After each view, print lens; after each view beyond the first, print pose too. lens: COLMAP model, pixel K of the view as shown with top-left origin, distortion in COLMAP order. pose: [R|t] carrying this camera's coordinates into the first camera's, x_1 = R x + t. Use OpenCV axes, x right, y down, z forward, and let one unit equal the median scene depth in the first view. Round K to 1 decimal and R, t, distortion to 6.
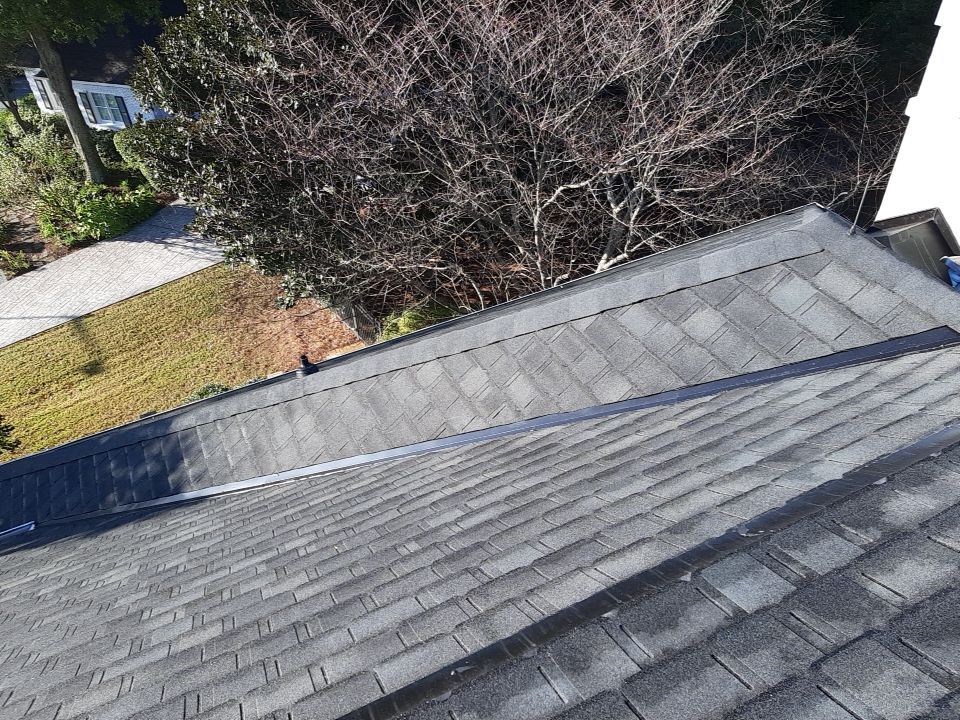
lens RADIAL K [[752.7, 0, 480.0], [0, 752.7, 360.0], [0, 0, 1]] dist [0.072001, -0.130937]
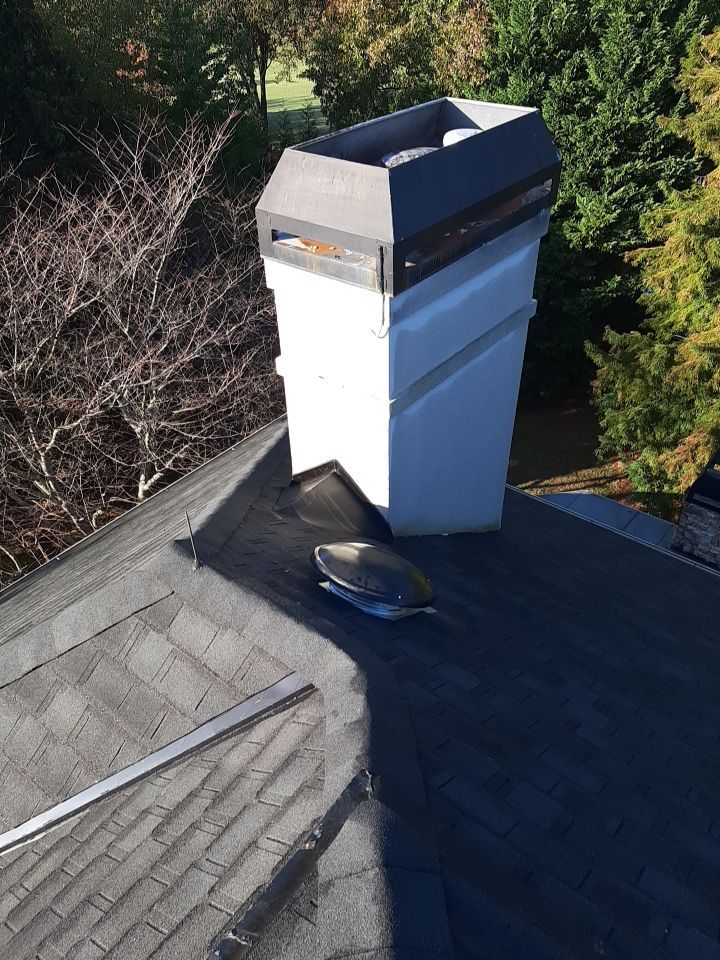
lens RADIAL K [[752.7, 0, 366.7], [0, 752.7, 492.9], [0, 0, 1]] dist [0.072001, -0.130937]
pose [[0.898959, -0.253670, 0.357106, 0.280905], [0.273141, 0.961965, -0.004259, -0.143105], [-0.342443, 0.101369, 0.934054, 0.087832]]
